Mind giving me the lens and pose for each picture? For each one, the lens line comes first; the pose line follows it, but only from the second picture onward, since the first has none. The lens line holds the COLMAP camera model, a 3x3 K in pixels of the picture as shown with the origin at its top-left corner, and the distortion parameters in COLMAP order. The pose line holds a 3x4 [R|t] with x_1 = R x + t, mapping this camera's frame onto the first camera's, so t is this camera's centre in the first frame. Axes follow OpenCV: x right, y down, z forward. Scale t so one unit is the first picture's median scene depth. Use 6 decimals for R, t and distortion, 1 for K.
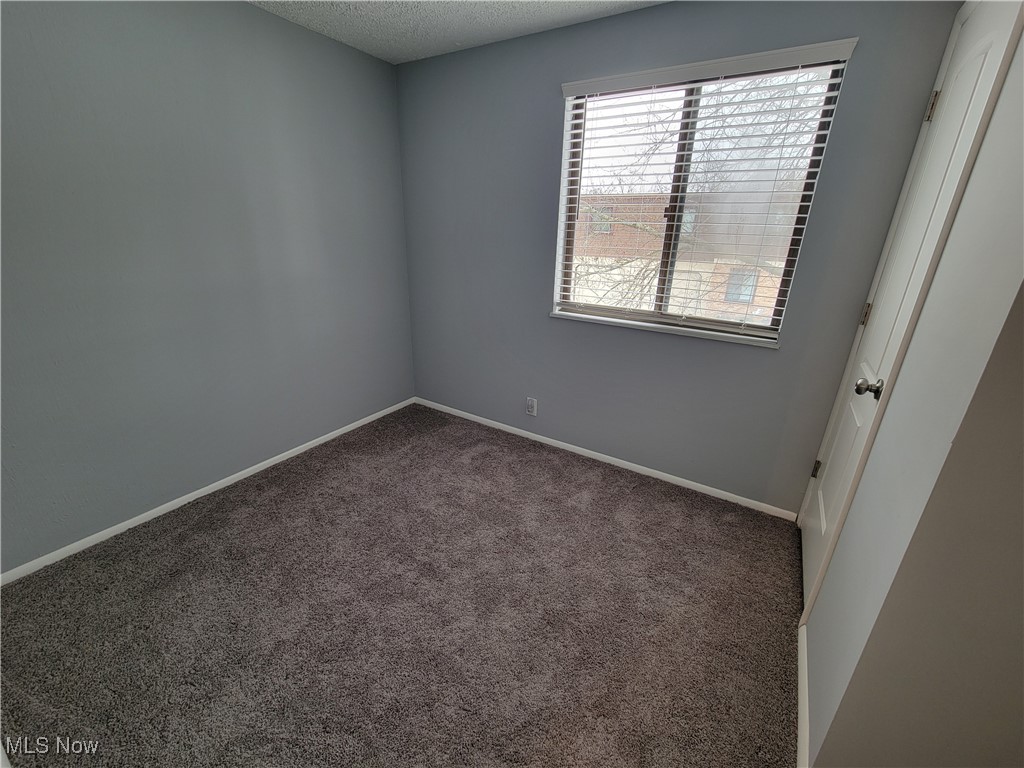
lens RADIAL K [[417.7, 0, 519.2], [0, 417.7, 378.5], [0, 0, 1]] dist [-0.000984, -0.000296]
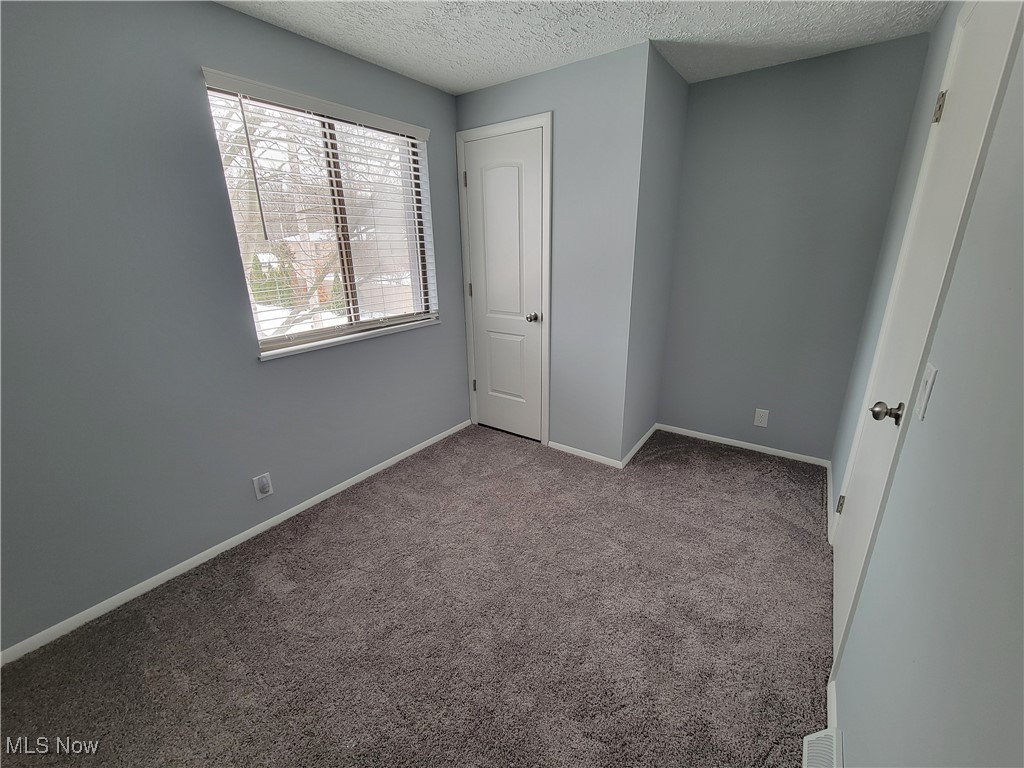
lens RADIAL K [[417.7, 0, 519.2], [0, 417.7, 378.5], [0, 0, 1]] dist [-0.000984, -0.000296]
pose [[0.056520, -0.332508, 0.941405, -0.739891], [0.350784, 0.889412, 0.293084, -0.205865], [-0.934749, 0.313664, 0.166908, 0.485019]]
